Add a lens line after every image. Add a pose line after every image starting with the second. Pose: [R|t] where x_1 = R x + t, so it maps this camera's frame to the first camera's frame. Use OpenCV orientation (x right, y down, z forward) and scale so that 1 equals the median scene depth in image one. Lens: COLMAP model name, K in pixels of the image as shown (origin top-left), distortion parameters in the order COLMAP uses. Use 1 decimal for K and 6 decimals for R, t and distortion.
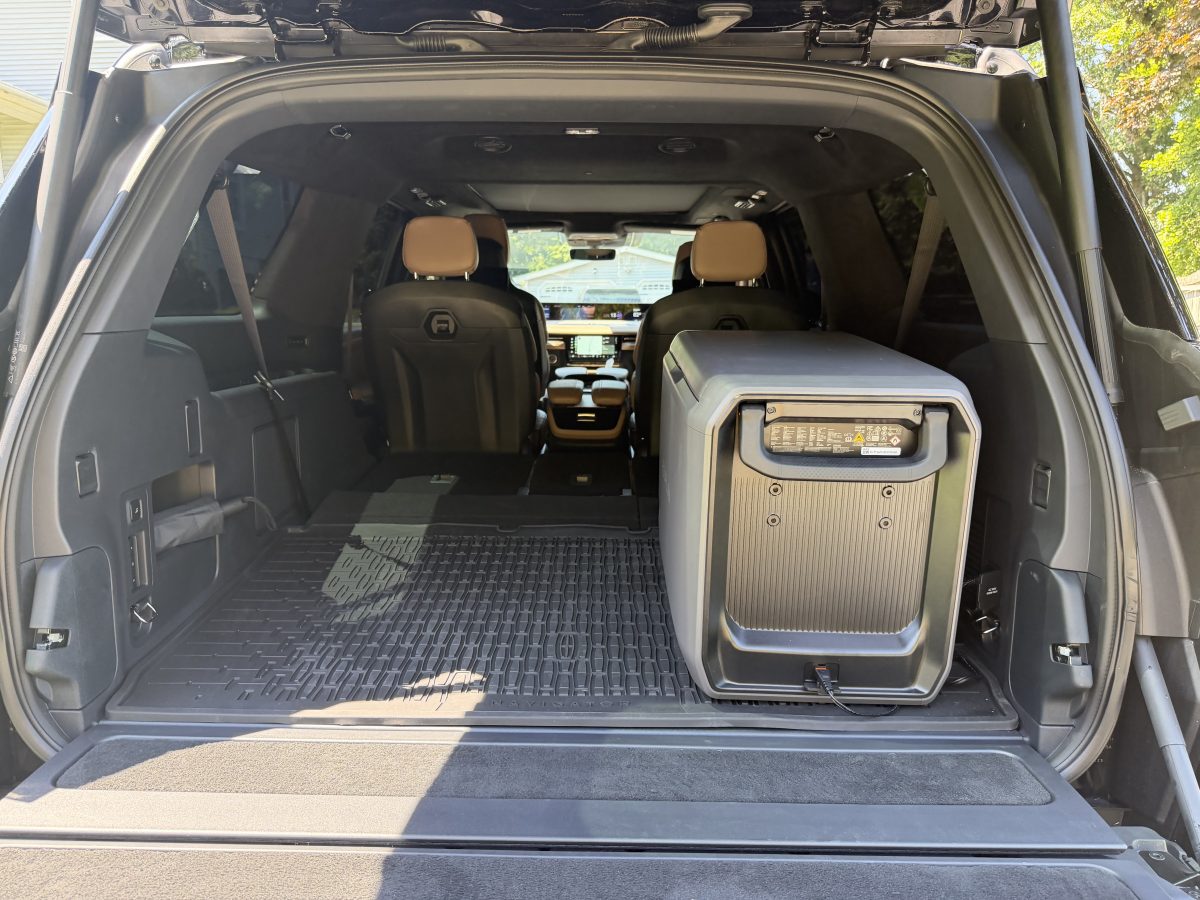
lens RADIAL K [[845.7, 0, 600.0], [0, 845.7, 450.0], [0, 0, 1]] dist [0.086510, -0.133885]
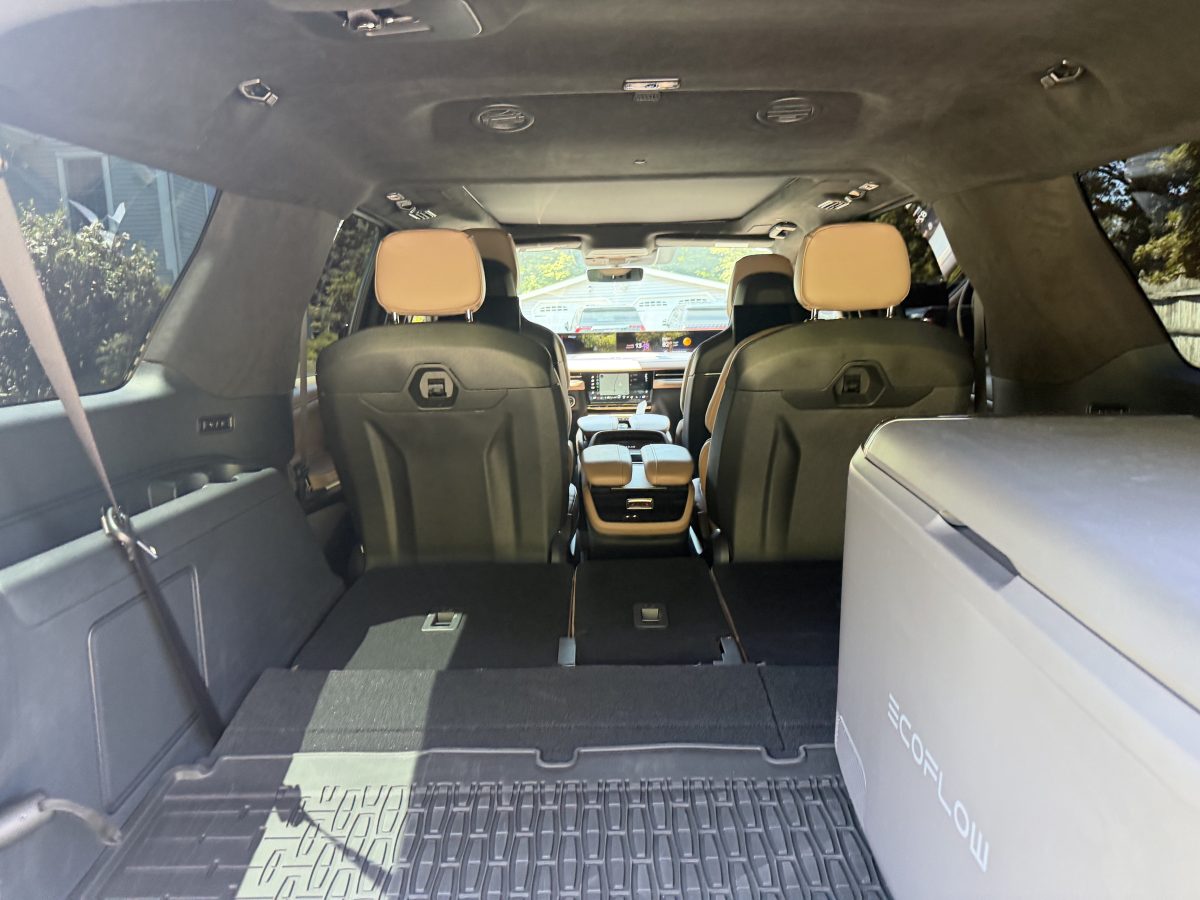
lens RADIAL K [[848.5, 0, 596.3], [0, 848.5, 460.6], [0, 0, 1]] dist [0.061690, -0.093222]
pose [[0.999612, -0.027816, -0.001424, -0.053822], [0.027803, 0.999580, -0.008173, -0.074956], [0.001651, 0.008130, 0.999966, 0.299100]]
